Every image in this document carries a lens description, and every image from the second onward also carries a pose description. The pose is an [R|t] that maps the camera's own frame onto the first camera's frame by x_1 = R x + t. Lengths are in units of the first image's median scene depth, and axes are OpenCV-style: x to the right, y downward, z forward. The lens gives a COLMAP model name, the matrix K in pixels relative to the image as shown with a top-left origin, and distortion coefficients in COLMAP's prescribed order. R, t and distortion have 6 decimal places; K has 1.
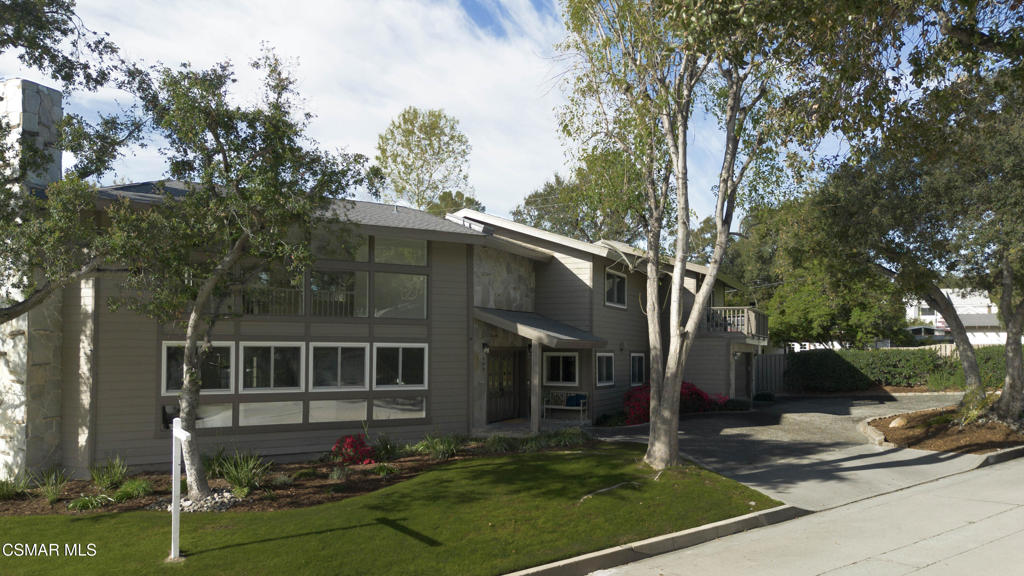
lens RADIAL K [[741.3, 0, 507.5], [0, 741.3, 327.2], [0, 0, 1]] dist [0.041783, -0.003652]
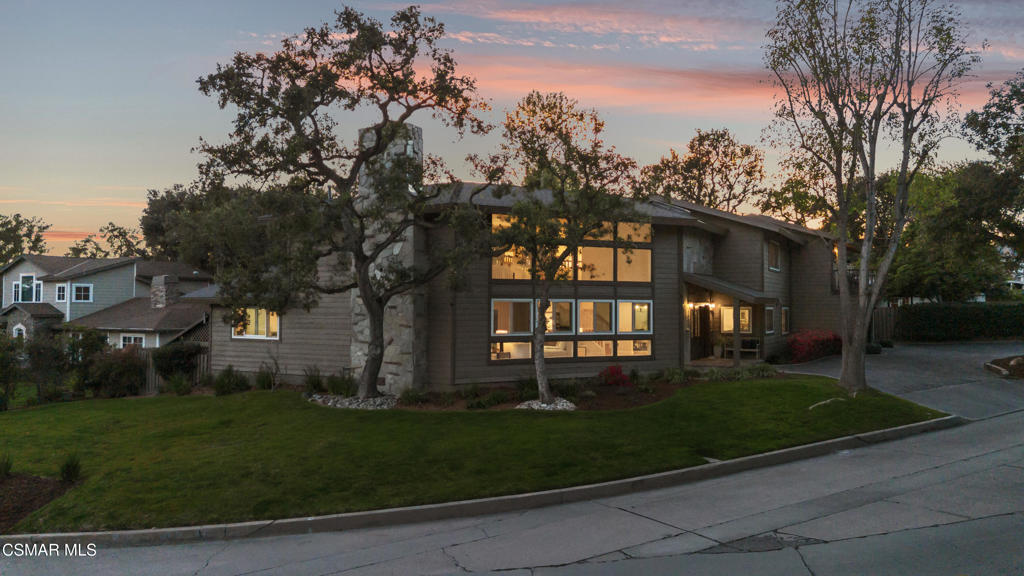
lens RADIAL K [[715.8, 0, 512.0], [0, 715.8, 288.0], [0, 0, 1]] dist [0.065609, -0.072925]
pose [[0.997029, -0.003542, -0.076946, -0.249994], [0.004256, 0.999949, 0.009119, -0.012662], [0.076909, -0.009420, 0.996994, -0.305238]]
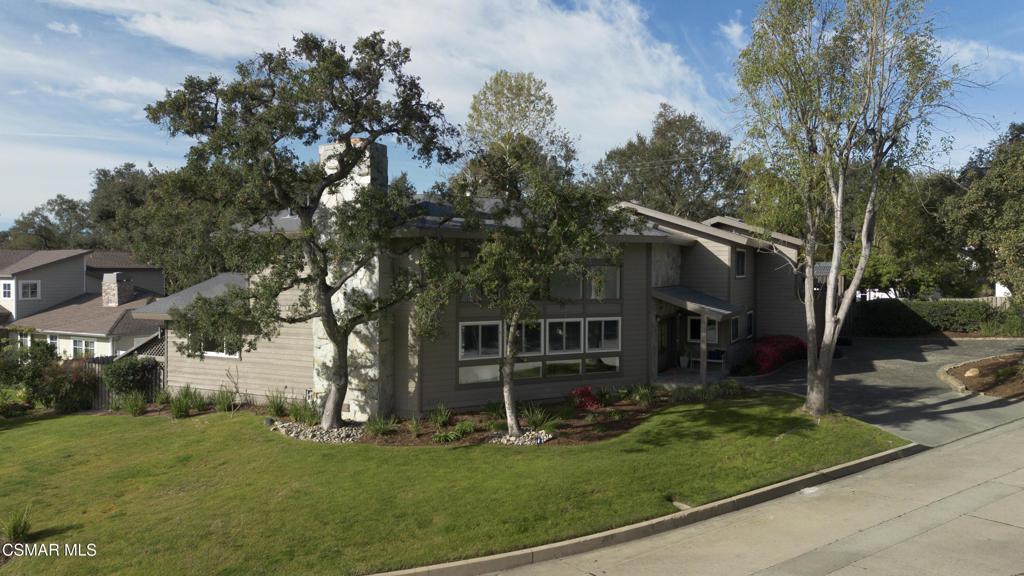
lens RADIAL K [[715.8, 0, 512.0], [0, 715.8, 288.0], [0, 0, 1]] dist [0.065609, -0.072925]
pose [[0.999622, 0.000268, -0.027485, -0.256954], [0.001344, 0.998278, 0.058637, -0.101338], [0.027453, -0.058652, 0.997901, -0.281589]]
